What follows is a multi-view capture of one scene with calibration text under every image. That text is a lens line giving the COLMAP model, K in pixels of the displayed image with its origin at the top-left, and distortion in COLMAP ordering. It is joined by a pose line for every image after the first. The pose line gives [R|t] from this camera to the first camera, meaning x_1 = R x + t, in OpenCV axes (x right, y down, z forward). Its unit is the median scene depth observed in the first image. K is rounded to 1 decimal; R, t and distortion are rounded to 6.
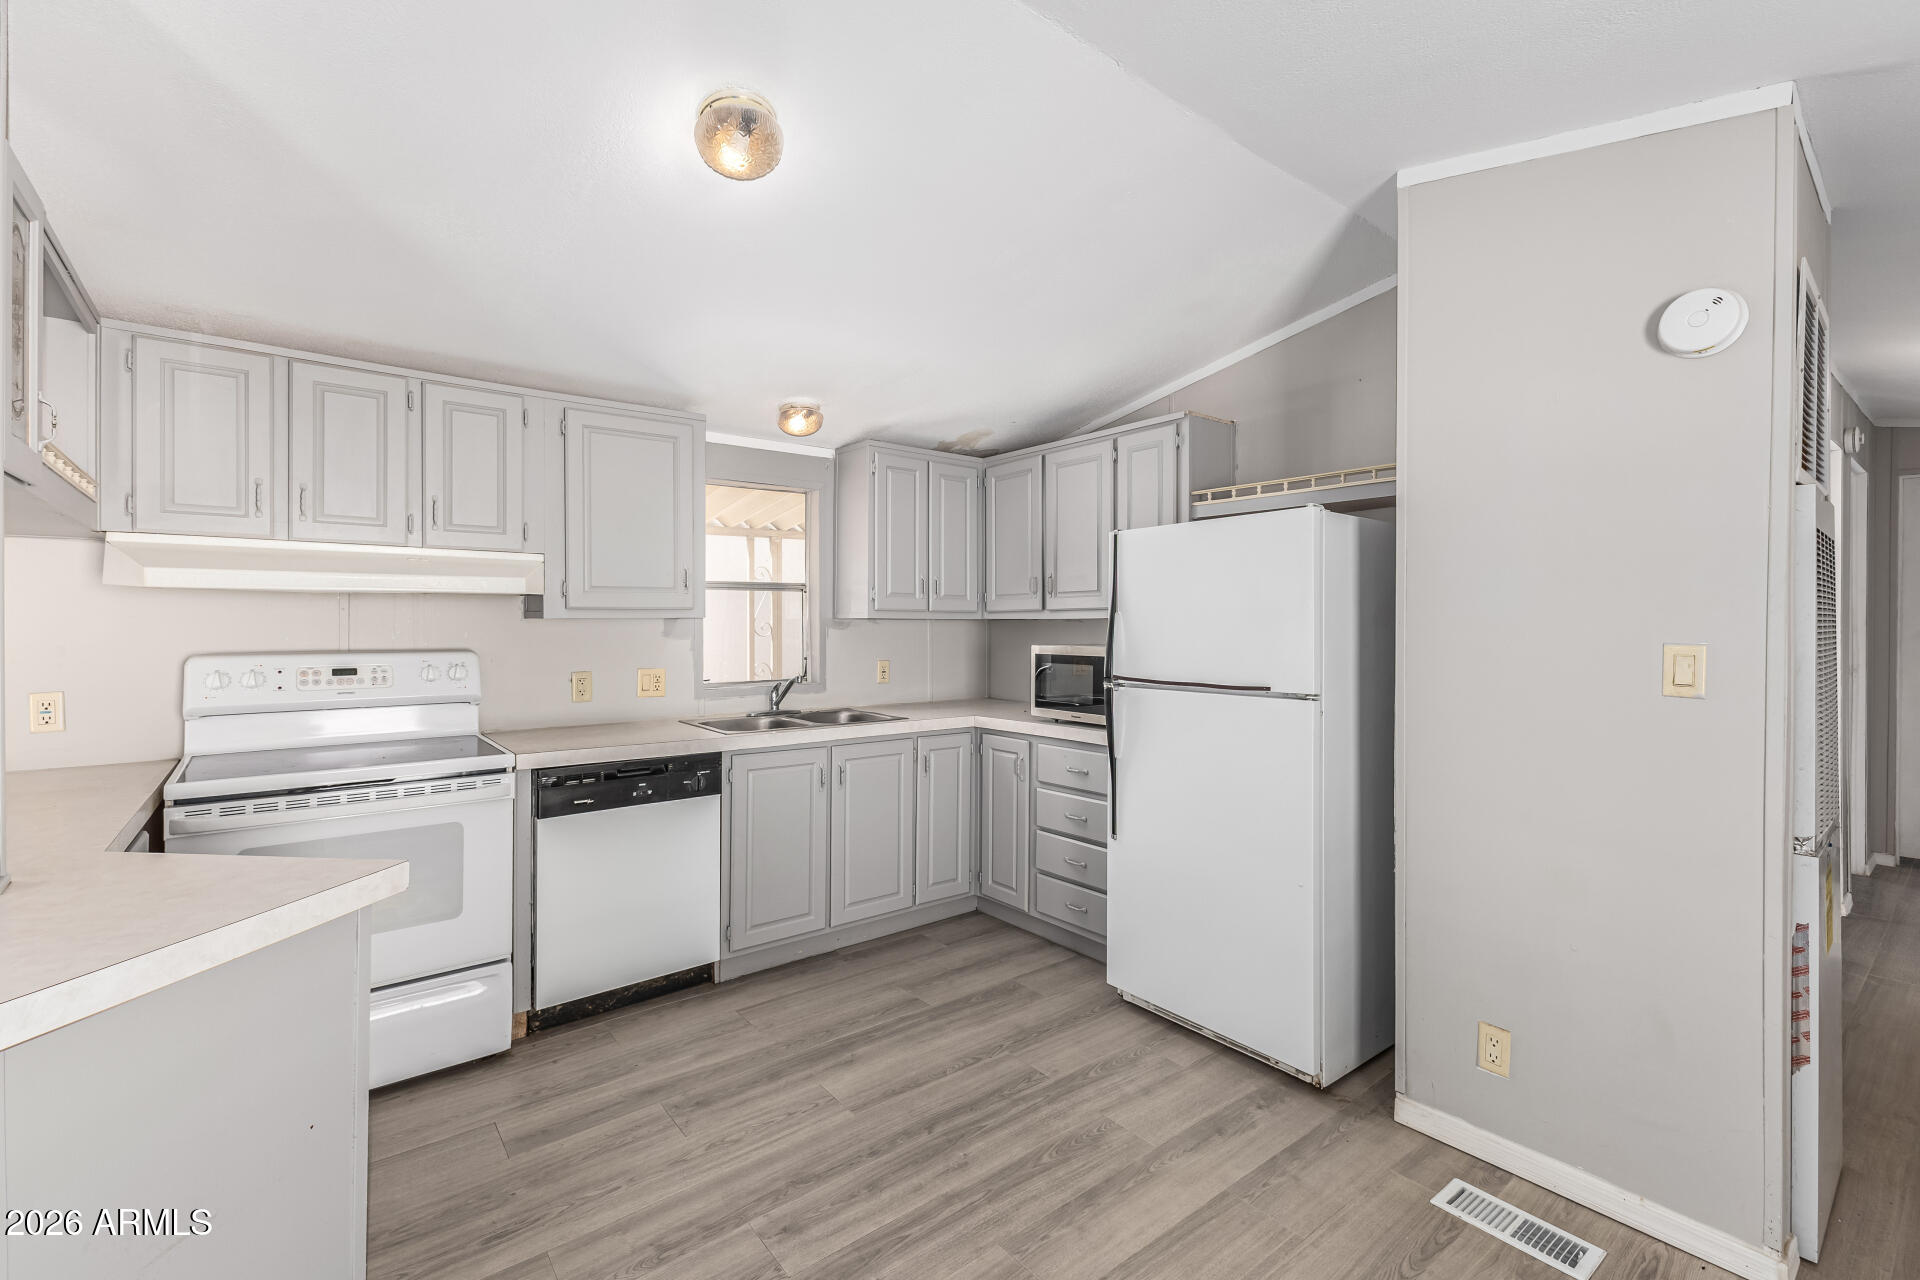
lens RADIAL K [[821.7, 0, 957.2], [0, 821.7, 634.2], [0, 0, 1]] dist [0.007472, -0.000548]
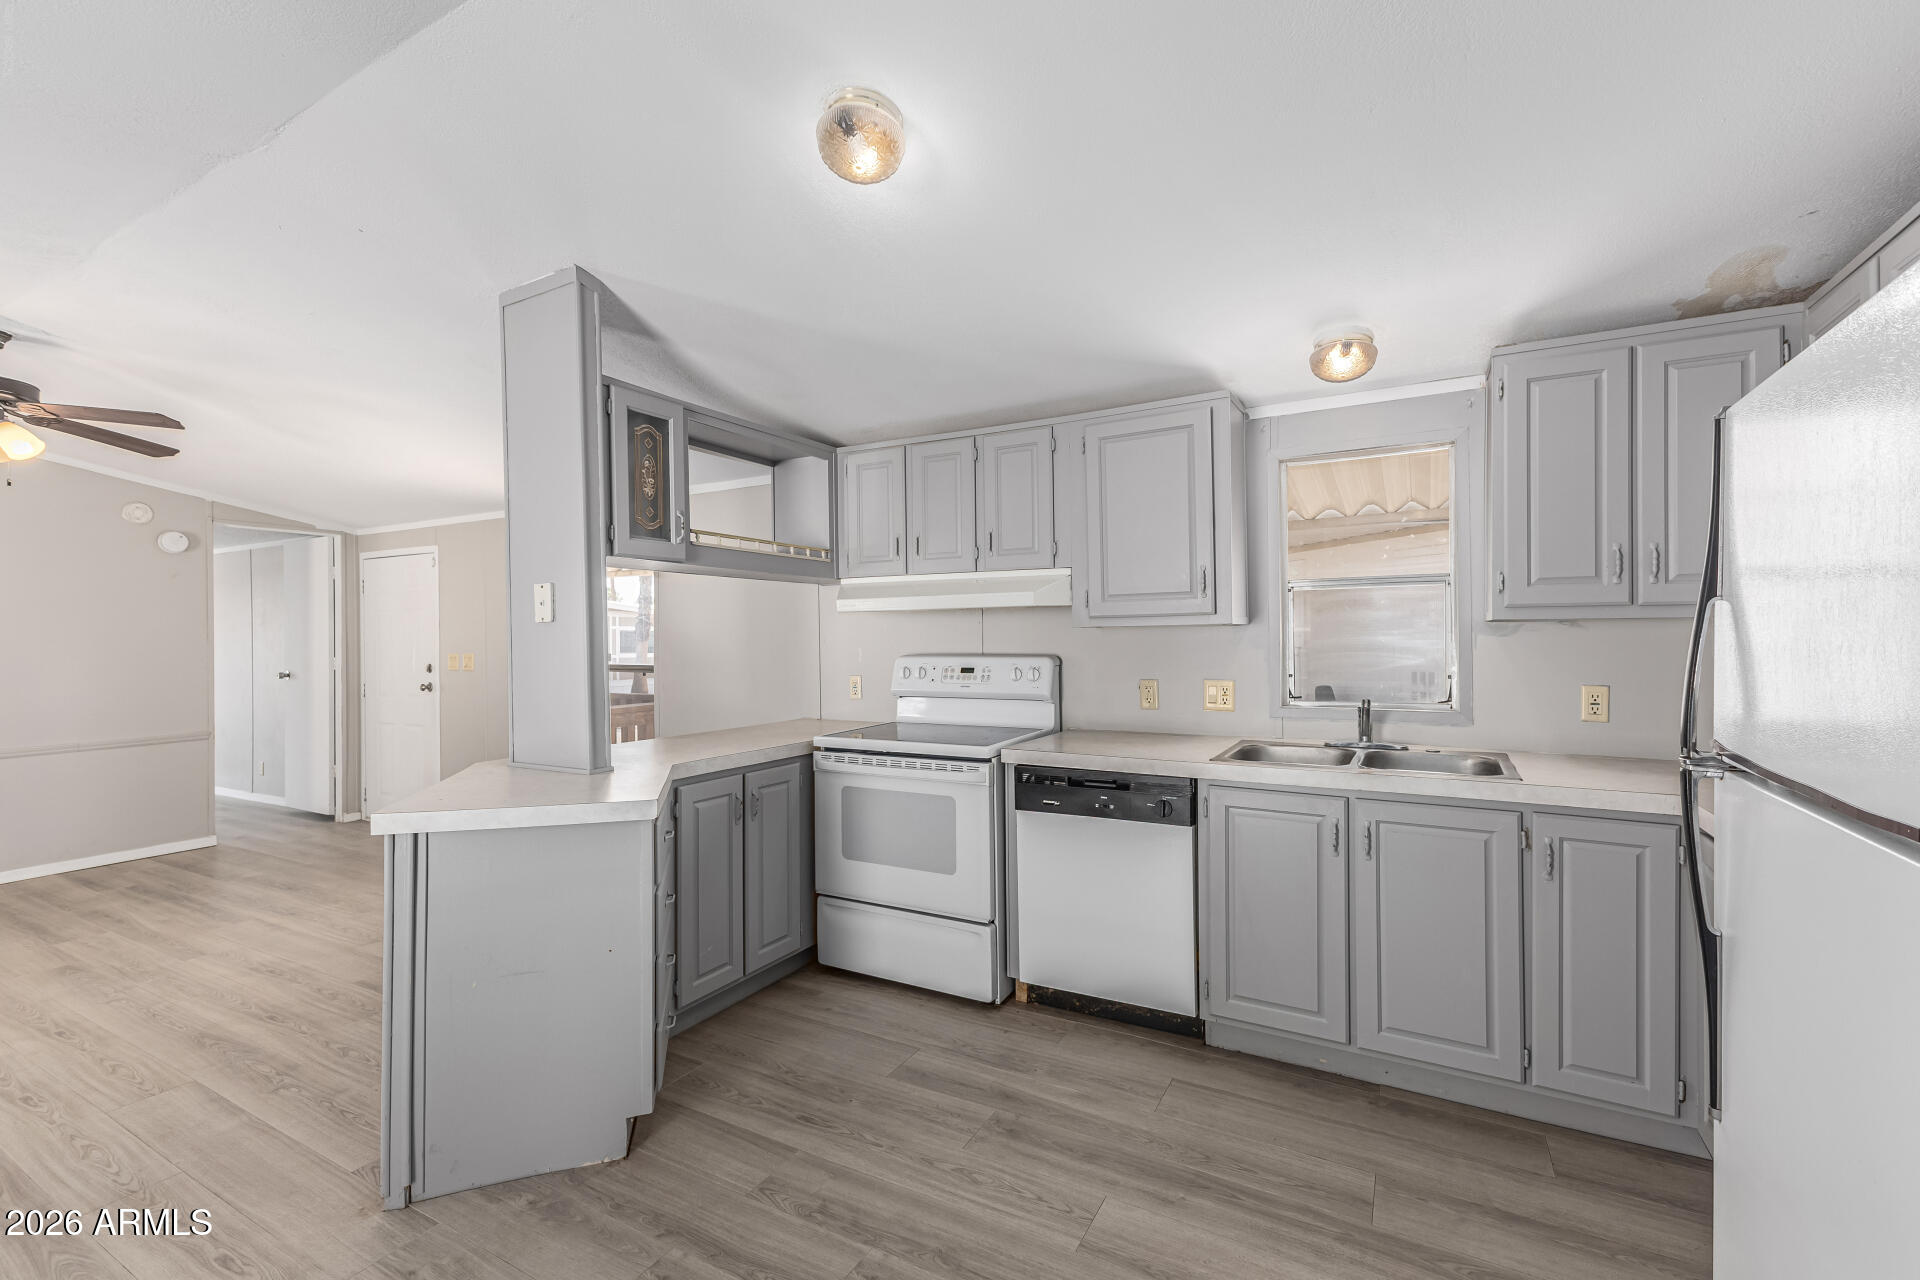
lens RADIAL K [[821.7, 0, 963.6], [0, 821.7, 642.1], [0, 0, 1]] dist [0.007472, -0.000548]
pose [[0.389053, 0.008066, -0.921180, 0.474793], [0.001585, 0.999954, 0.009425, -0.011645], [0.921214, -0.005127, 0.389022, 0.497379]]
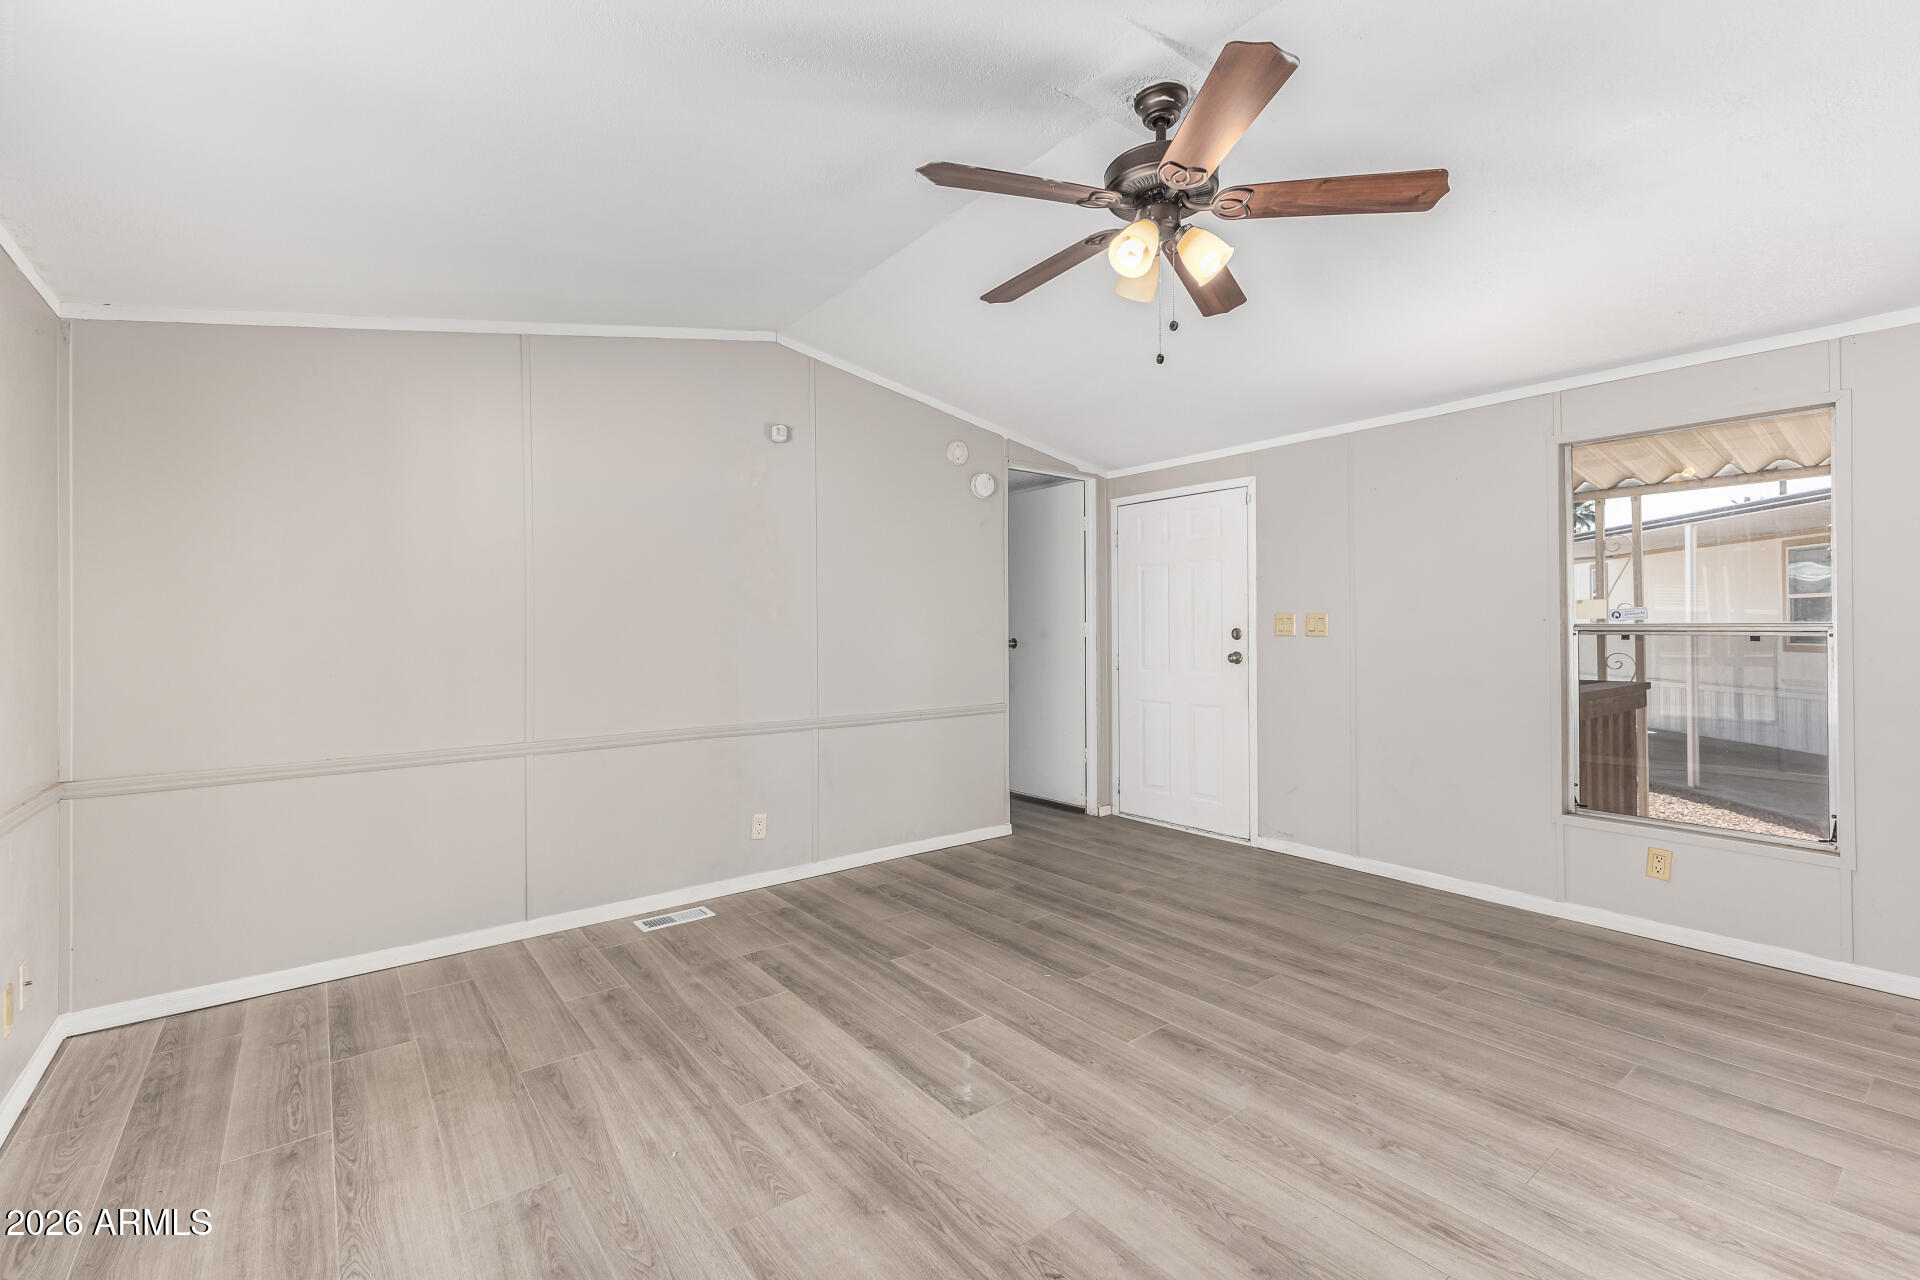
lens RADIAL K [[821.7, 0, 965.0], [0, 821.7, 630.4], [0, 0, 1]] dist [0.007472, -0.000548]
pose [[-0.003926, -0.001344, -0.999991, 0.300378], [-0.002672, 0.999996, -0.001334, 0.005695], [0.999989, 0.002667, -0.003930, 0.289009]]
